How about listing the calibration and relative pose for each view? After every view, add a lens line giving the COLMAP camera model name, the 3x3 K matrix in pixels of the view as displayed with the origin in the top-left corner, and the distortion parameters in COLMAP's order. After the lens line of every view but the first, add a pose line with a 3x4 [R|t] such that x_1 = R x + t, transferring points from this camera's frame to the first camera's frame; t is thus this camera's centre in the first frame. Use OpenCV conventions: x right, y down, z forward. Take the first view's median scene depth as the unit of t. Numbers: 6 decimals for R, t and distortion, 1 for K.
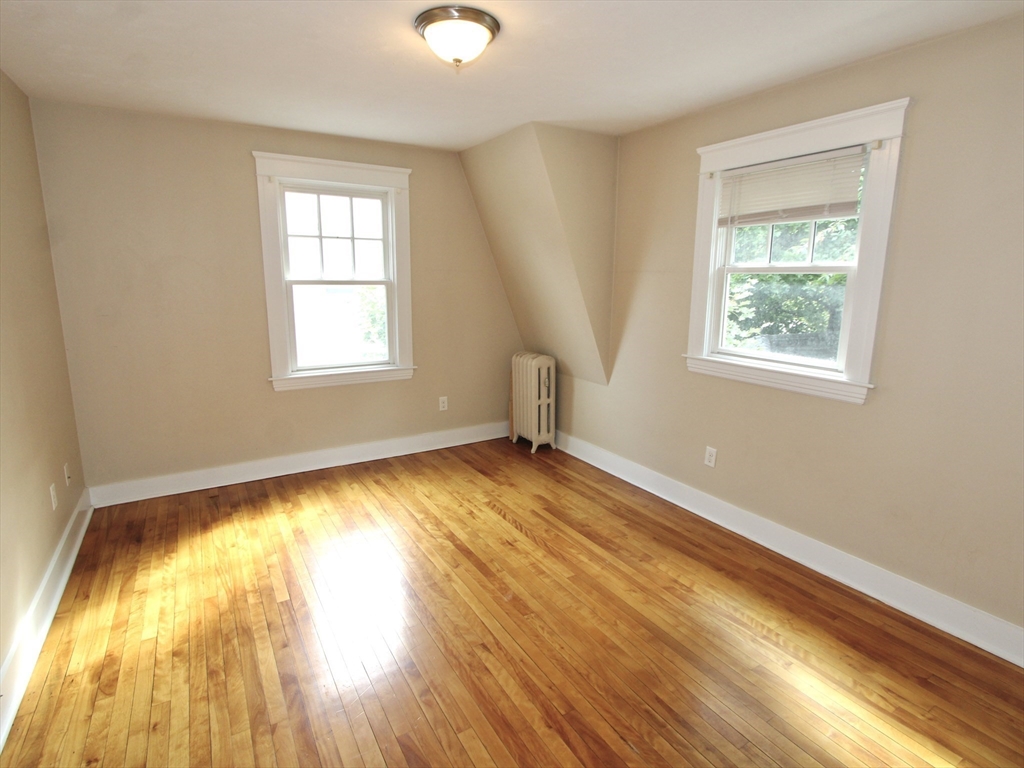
lens RADIAL K [[554.8, 0, 517.4], [0, 554.8, 384.8], [0, 0, 1]] dist [-0.028351, 0.000711]
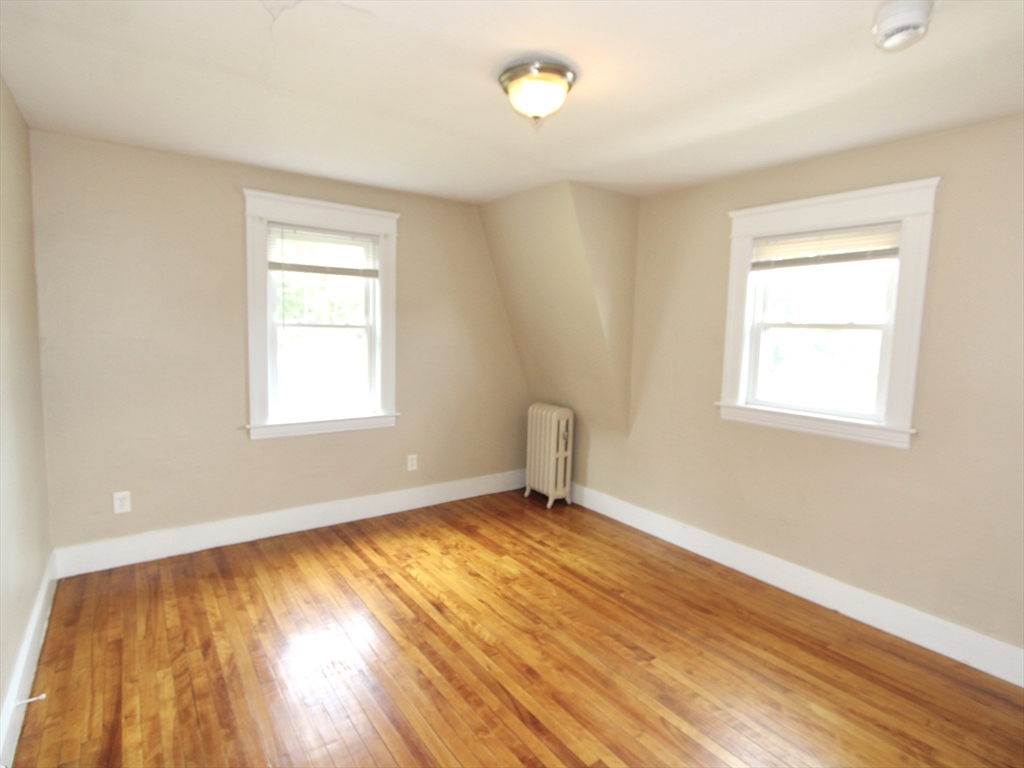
lens RADIAL K [[554.8, 0, 517.4], [0, 554.8, 384.8], [0, 0, 1]] dist [-0.028351, 0.000711]
pose [[0.993739, 0.014989, 0.110713, -0.137518], [-0.006010, 0.996697, -0.080992, -0.012264], [-0.111561, 0.079819, 0.990547, 0.027366]]
